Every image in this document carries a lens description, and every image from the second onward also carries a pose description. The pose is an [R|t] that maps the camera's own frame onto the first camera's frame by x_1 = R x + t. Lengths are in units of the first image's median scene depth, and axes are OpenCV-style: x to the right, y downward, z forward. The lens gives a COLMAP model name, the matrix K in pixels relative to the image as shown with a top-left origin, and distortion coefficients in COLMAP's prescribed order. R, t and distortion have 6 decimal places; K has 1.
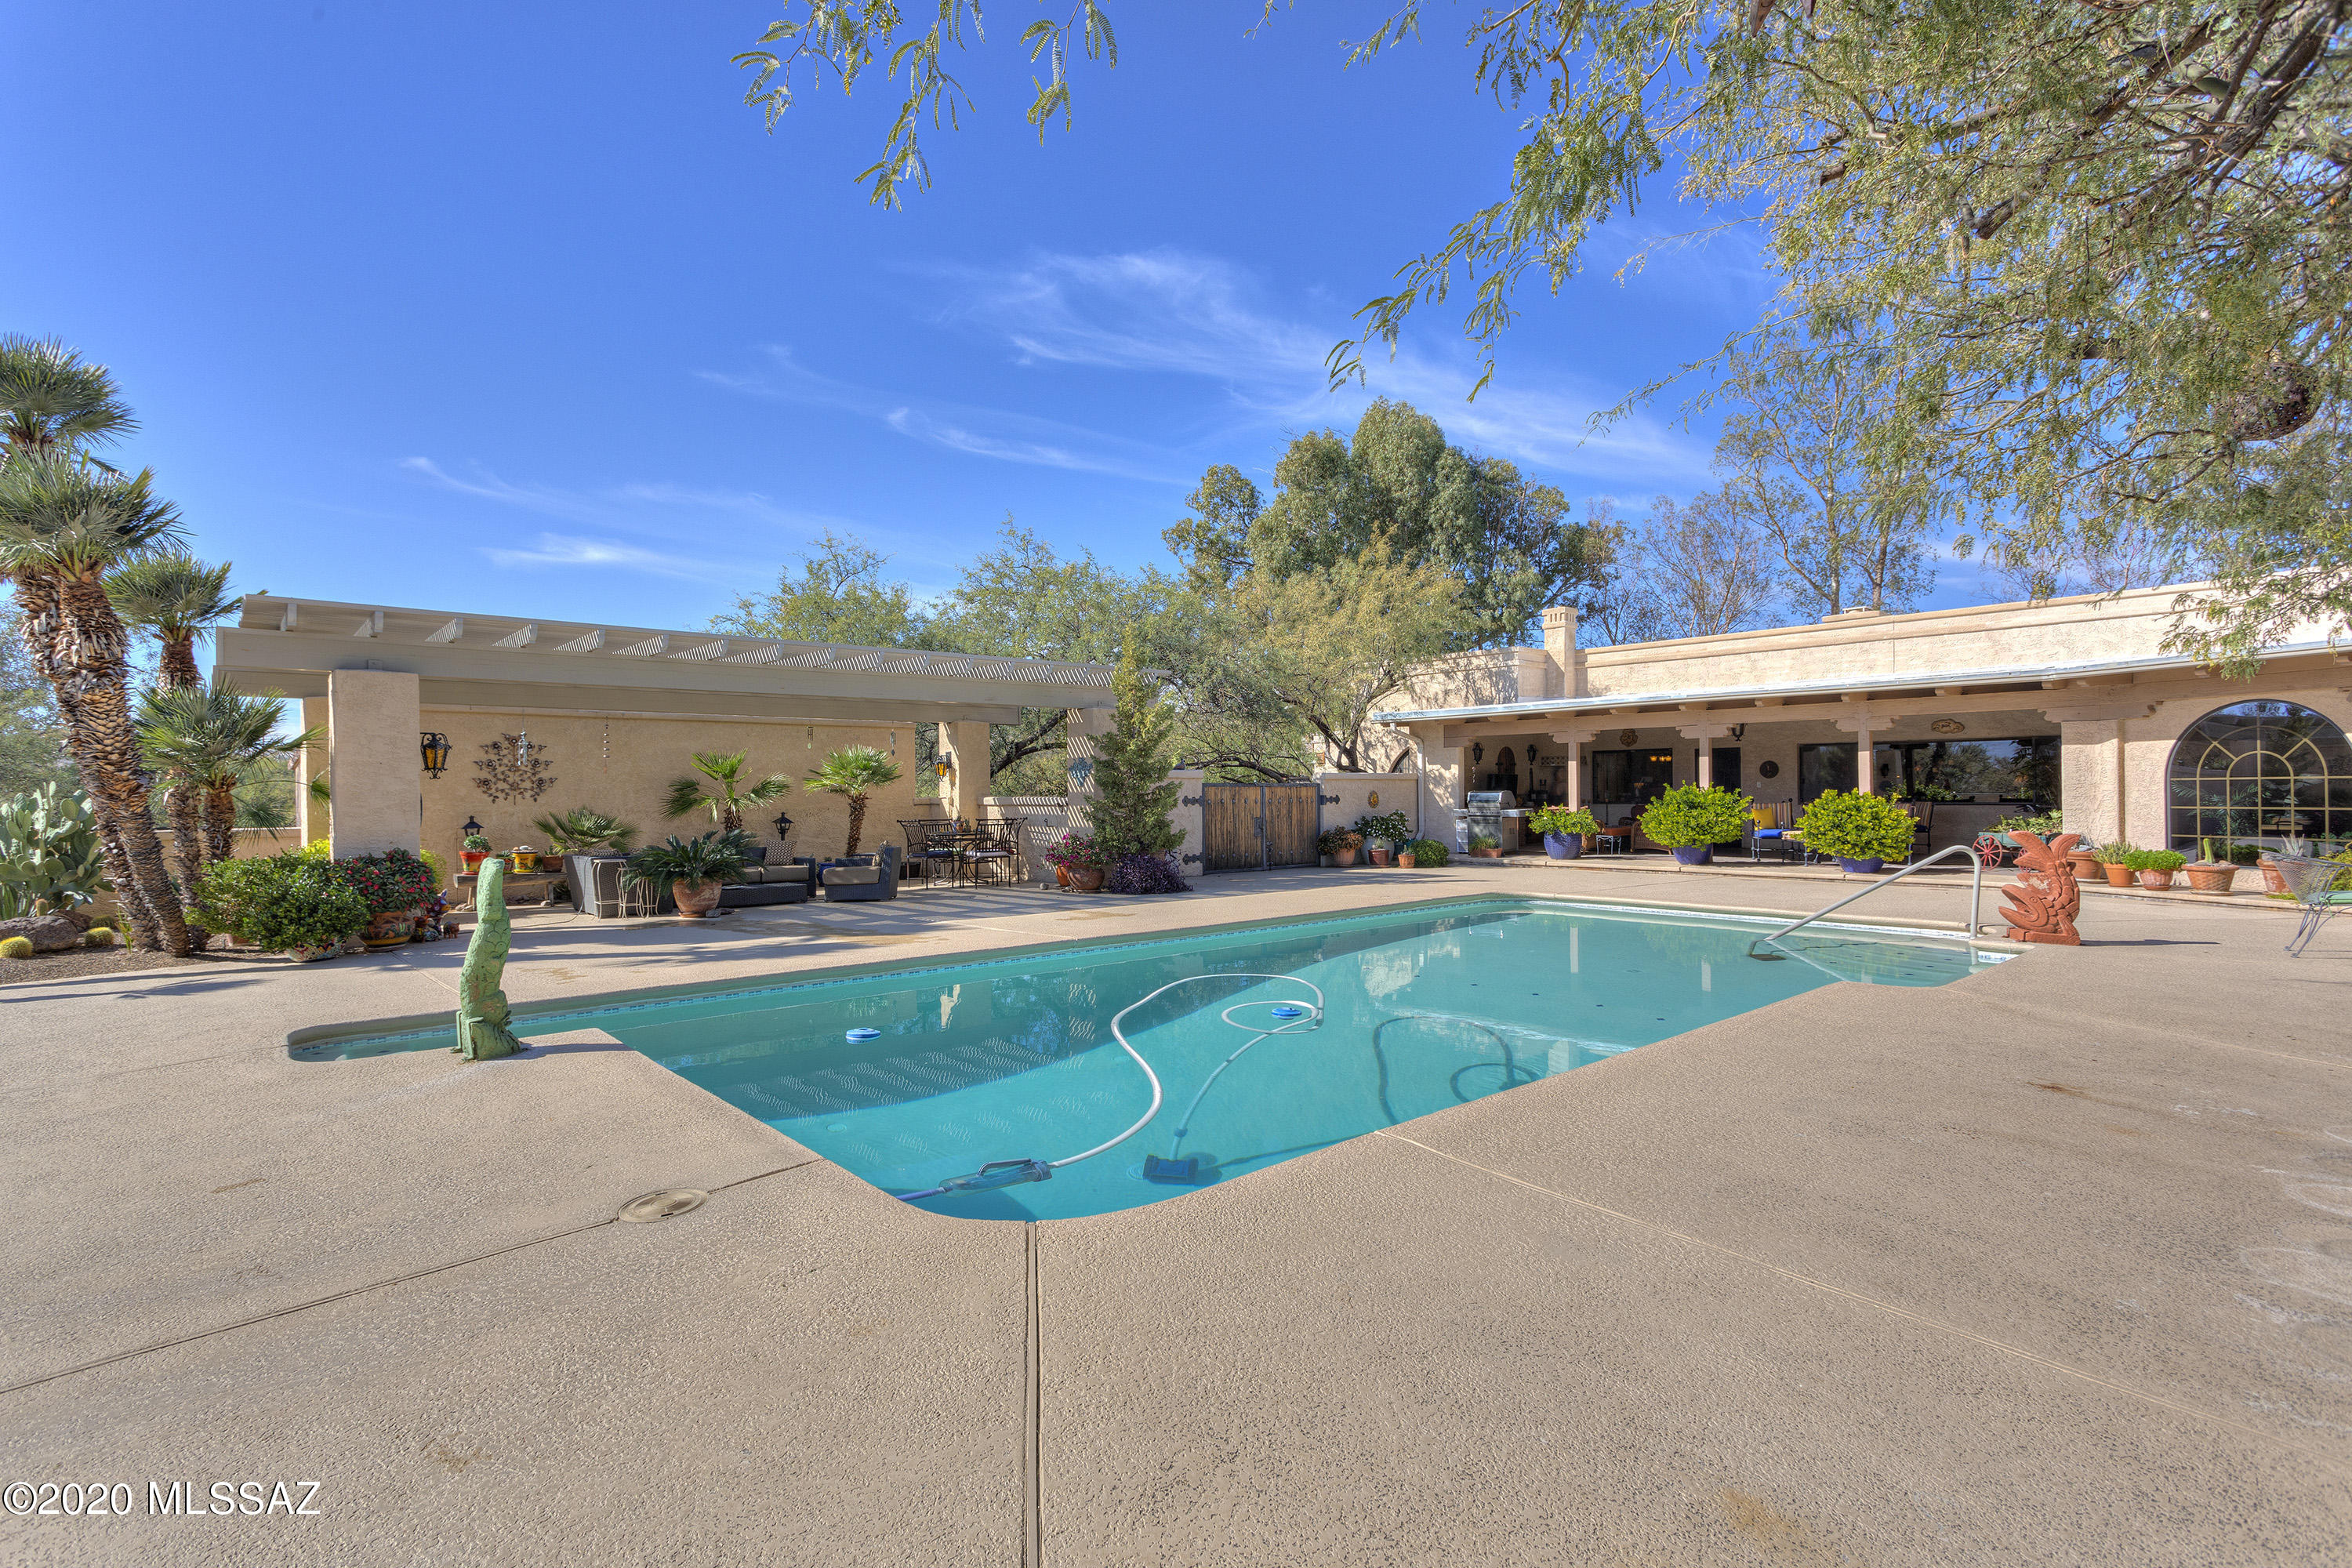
lens RADIAL K [[1098.1, 0, 1168.7], [0, 1098.1, 785.5], [0, 0, 1]] dist [-0.012720, 0.002052]
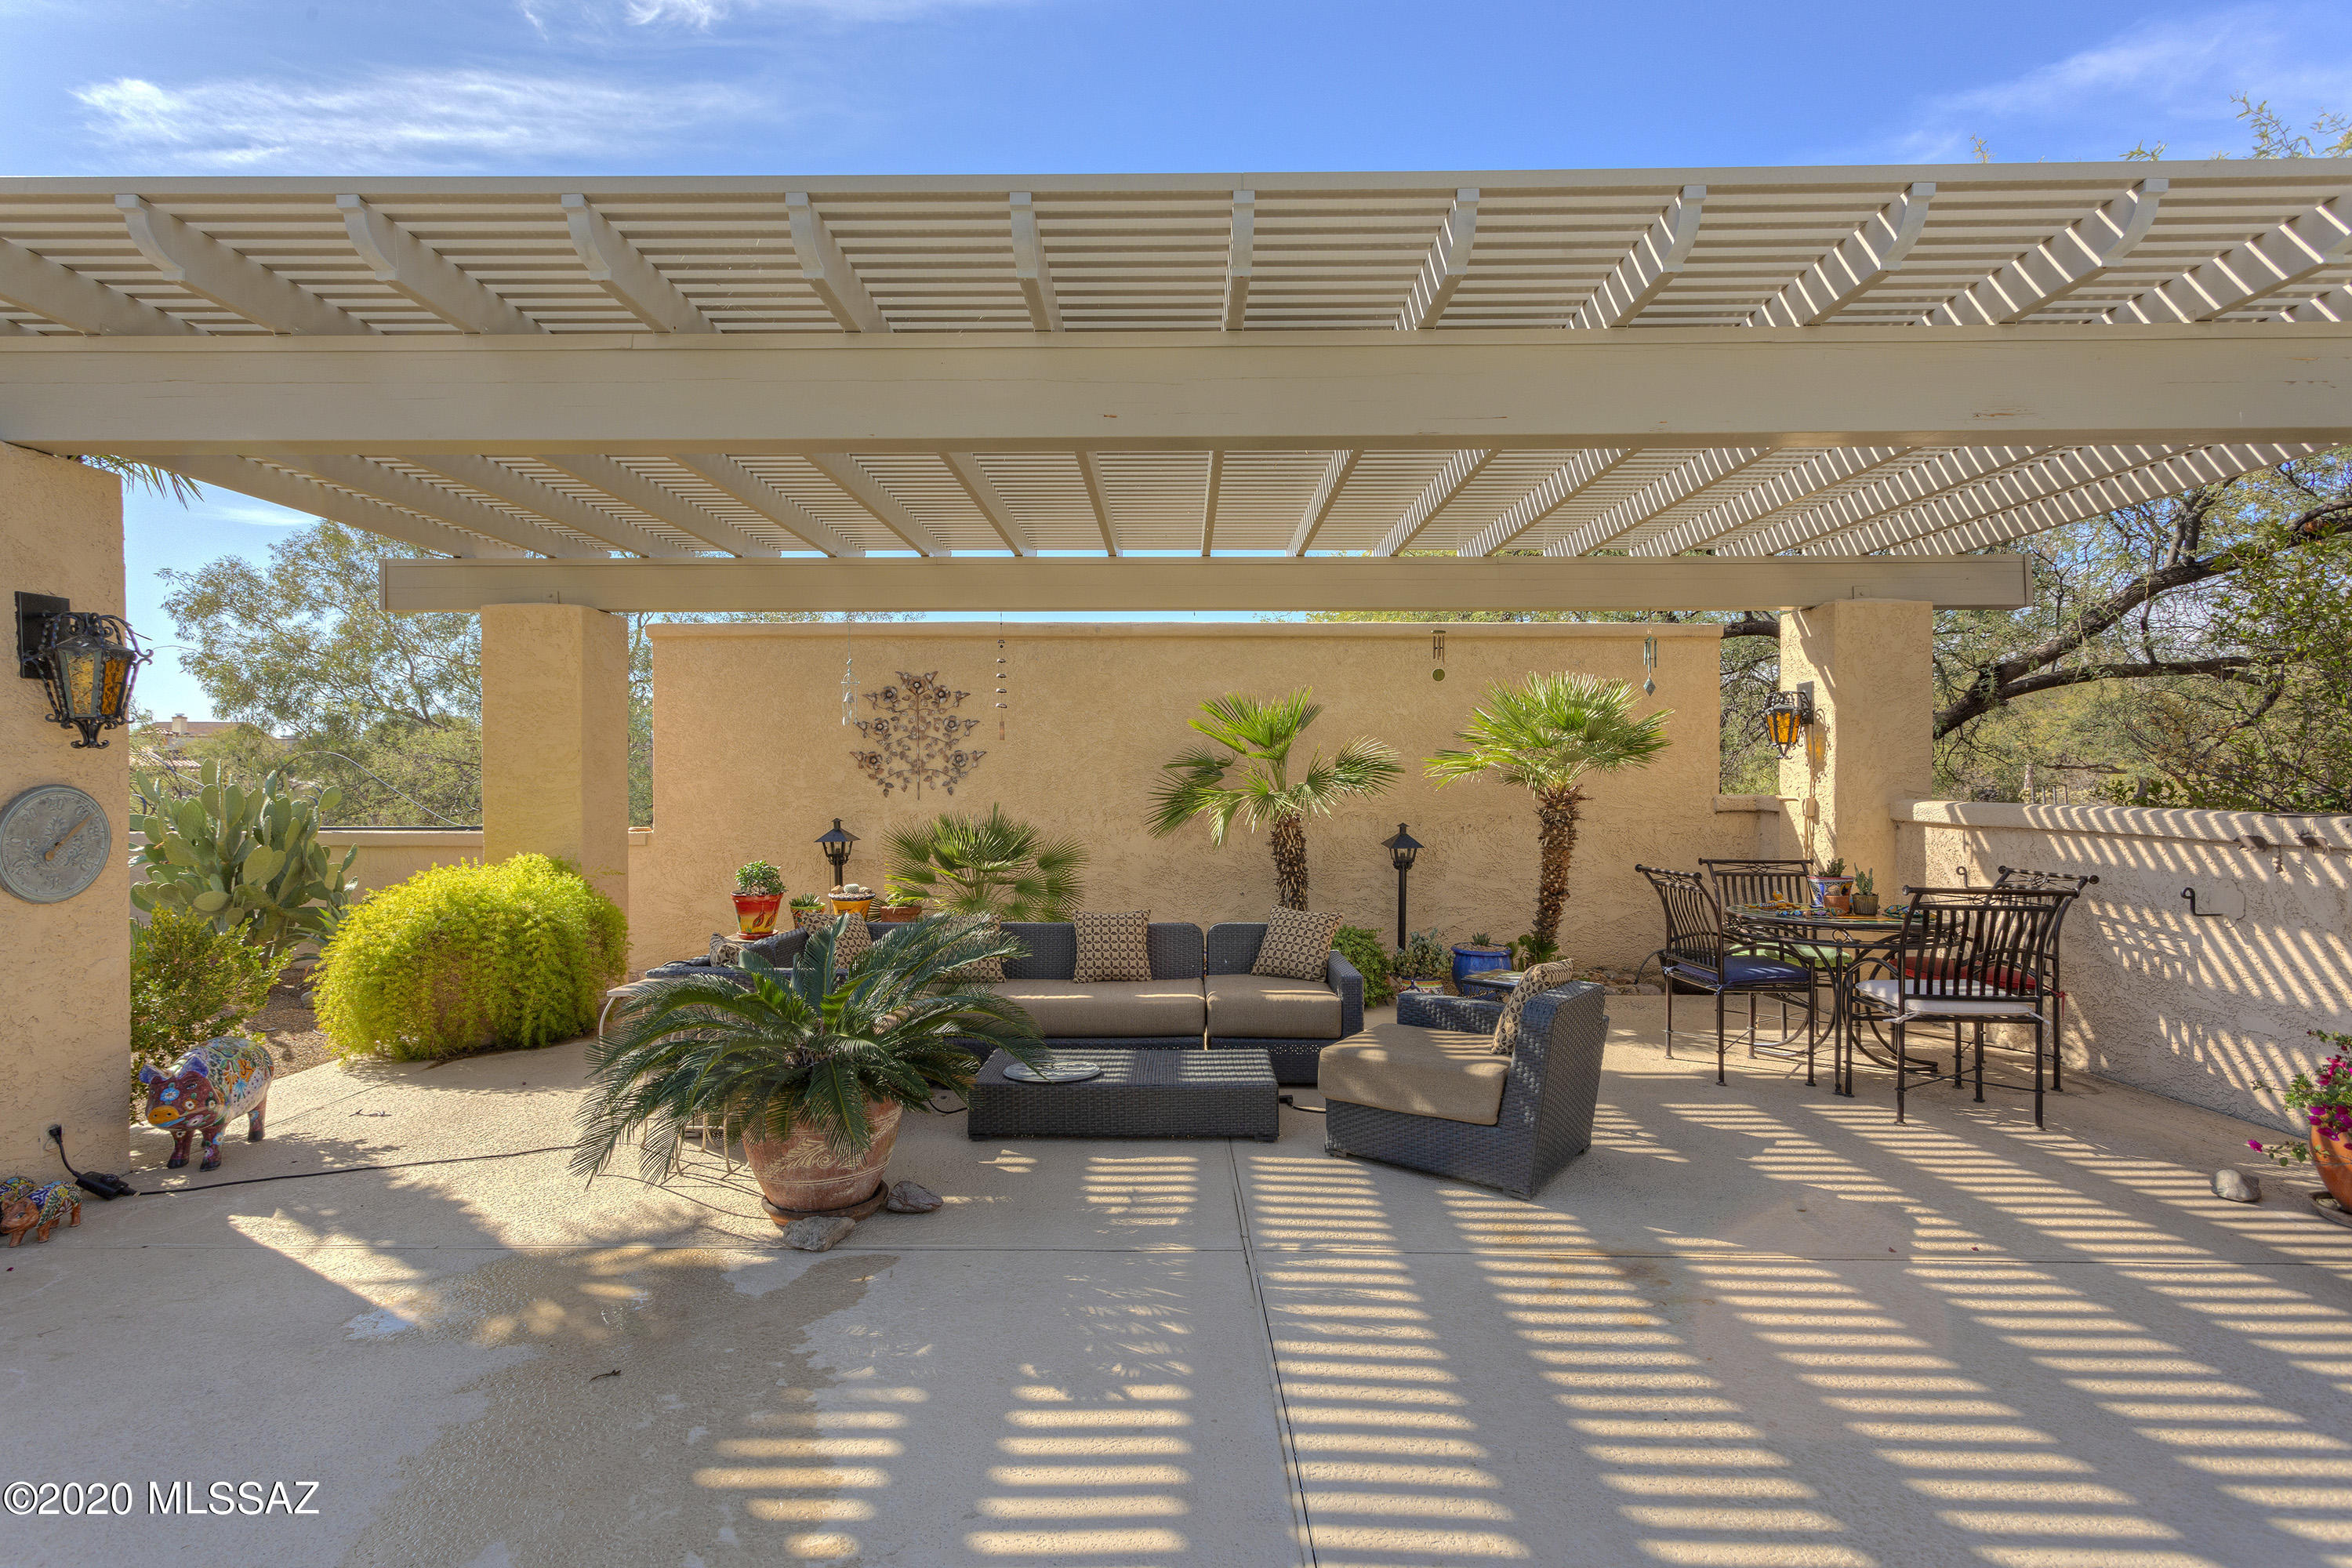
lens RADIAL K [[1098.1, 0, 1156.3], [0, 1098.1, 780.0], [0, 0, 1]] dist [-0.012720, 0.002052]
pose [[0.744306, 0.011363, -0.667742, -0.119219], [-0.005009, 0.999922, 0.011432, 0.000653], [0.667820, -0.005164, 0.744305, 0.590785]]
